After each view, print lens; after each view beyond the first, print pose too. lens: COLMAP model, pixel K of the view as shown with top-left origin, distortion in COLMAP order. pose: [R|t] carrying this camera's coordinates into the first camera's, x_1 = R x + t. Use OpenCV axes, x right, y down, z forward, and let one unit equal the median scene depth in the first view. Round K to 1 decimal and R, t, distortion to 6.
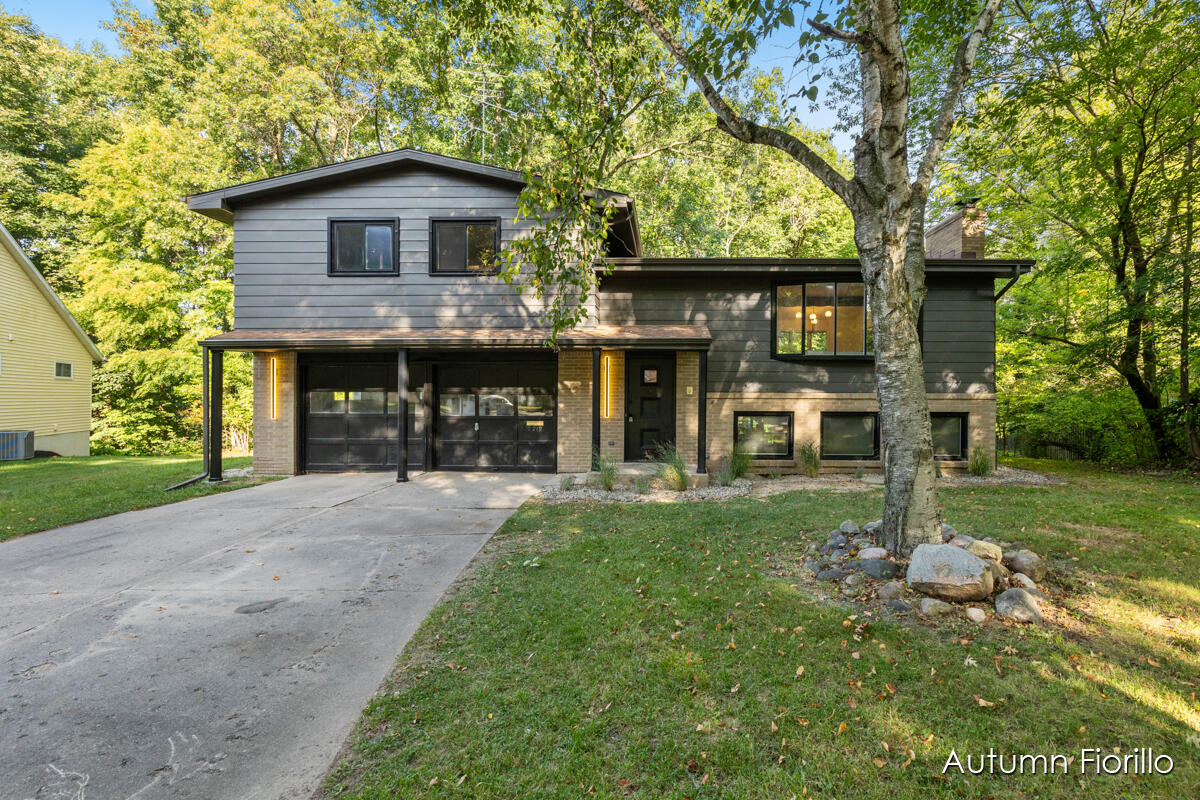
lens RADIAL K [[537.8, 0, 600.0], [0, 537.8, 400.0], [0, 0, 1]] dist [-0.001441, -0.000043]
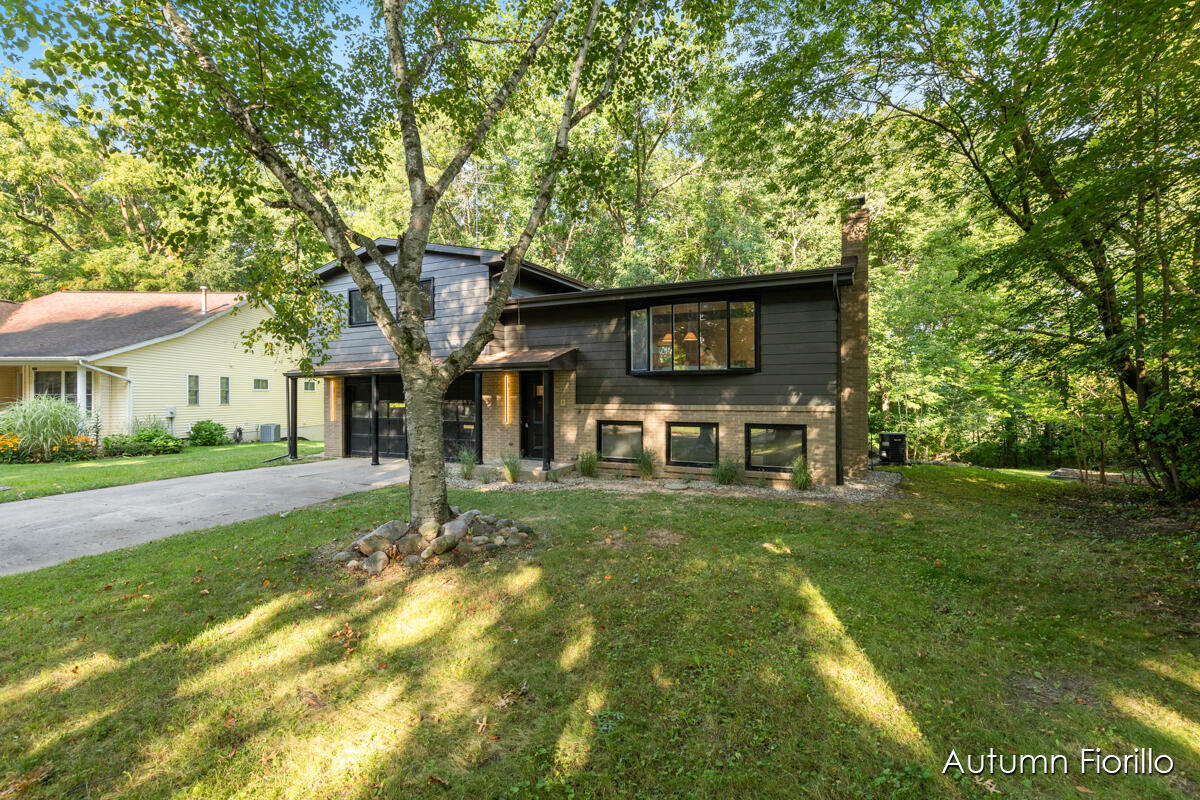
lens RADIAL K [[548.1, 0, 600.0], [0, 548.1, 400.0], [0, 0, 1]] dist [-0.002213, -0.000615]
pose [[0.895028, -0.001216, -0.446009, 0.792424], [-0.000859, 0.999990, -0.004450, -0.017902], [0.446010, 0.004366, 0.895017, -0.066536]]
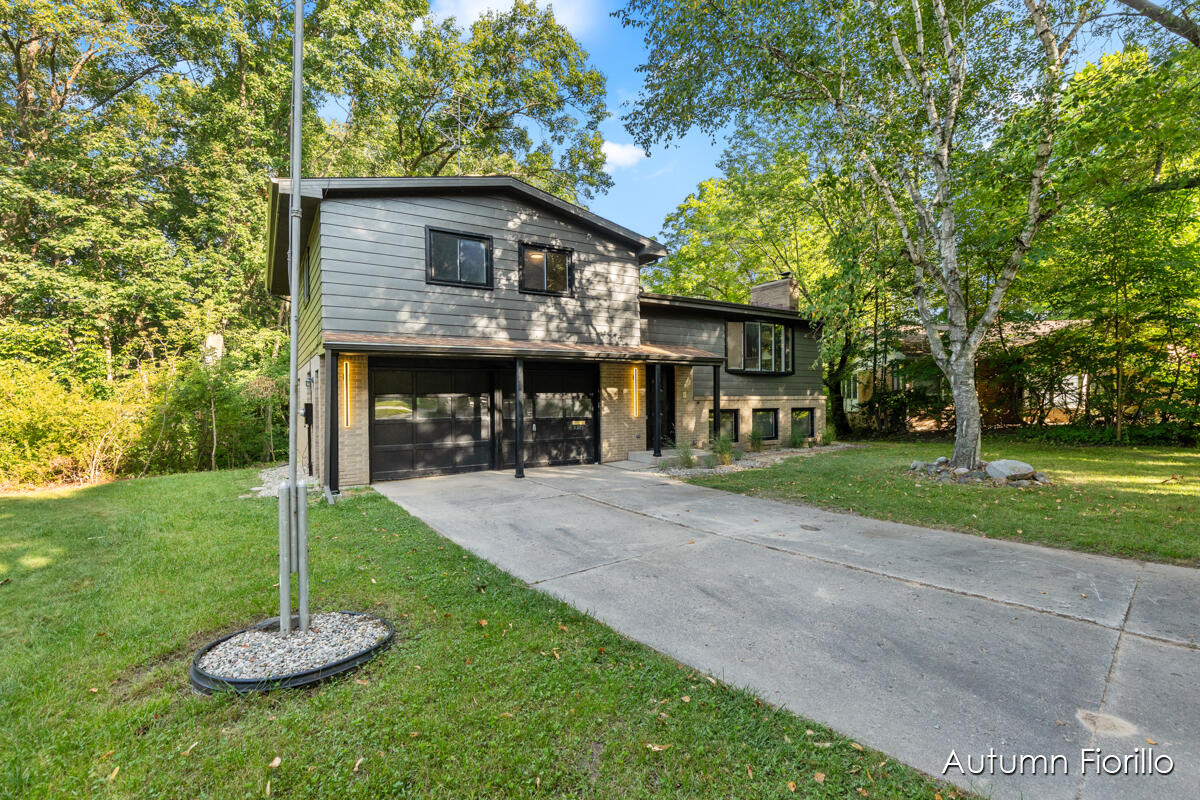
lens RADIAL K [[564.5, 0, 600.0], [0, 564.5, 400.0], [0, 0, 1]] dist [0.000251, -0.000117]
pose [[0.827213, -0.010811, 0.561785, -0.811640], [0.009049, 0.999942, 0.005918, -0.016184], [-0.561816, 0.000188, 0.827262, -0.051574]]
